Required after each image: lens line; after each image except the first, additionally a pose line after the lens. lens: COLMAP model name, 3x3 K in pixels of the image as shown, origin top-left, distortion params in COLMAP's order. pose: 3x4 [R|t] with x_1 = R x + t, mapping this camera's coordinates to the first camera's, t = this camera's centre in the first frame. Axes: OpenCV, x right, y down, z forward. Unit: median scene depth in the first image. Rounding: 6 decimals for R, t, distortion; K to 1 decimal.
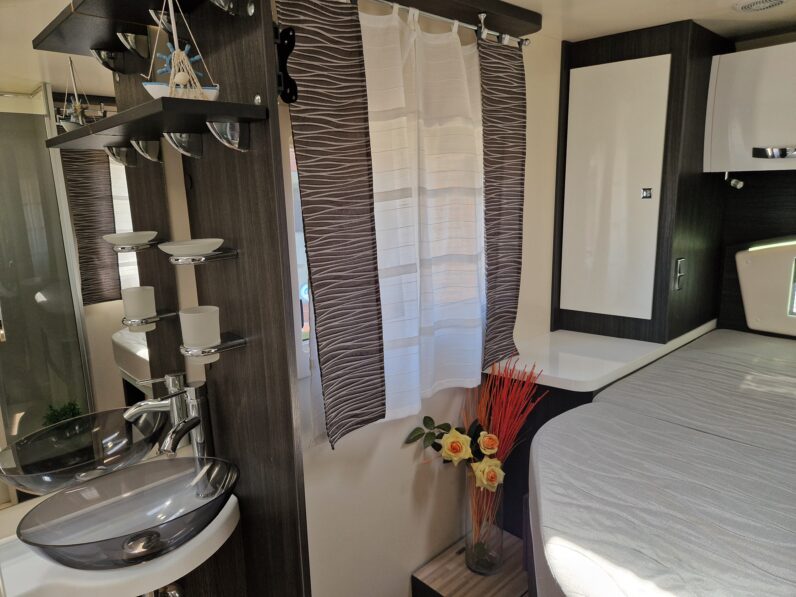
lens RADIAL K [[532.2, 0, 398.0], [0, 532.2, 298.5], [0, 0, 1]] dist [0.022959, -0.004950]
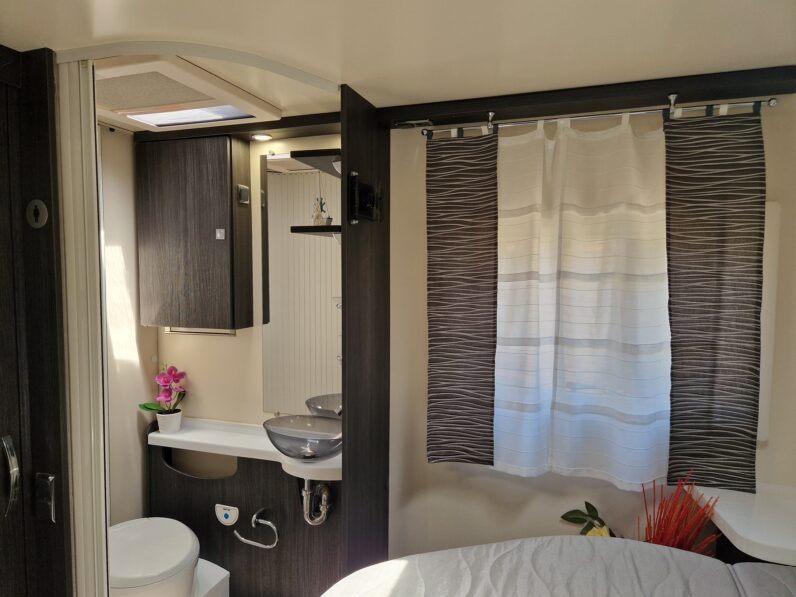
lens RADIAL K [[532.2, 0, 398.0], [0, 532.2, 298.5], [0, 0, 1]] dist [0.022959, -0.004950]
pose [[0.466673, 0.086718, -0.880168, 0.880258], [-0.196729, 0.980427, -0.007711, -0.083370], [0.862272, 0.176754, 0.474599, 0.212964]]
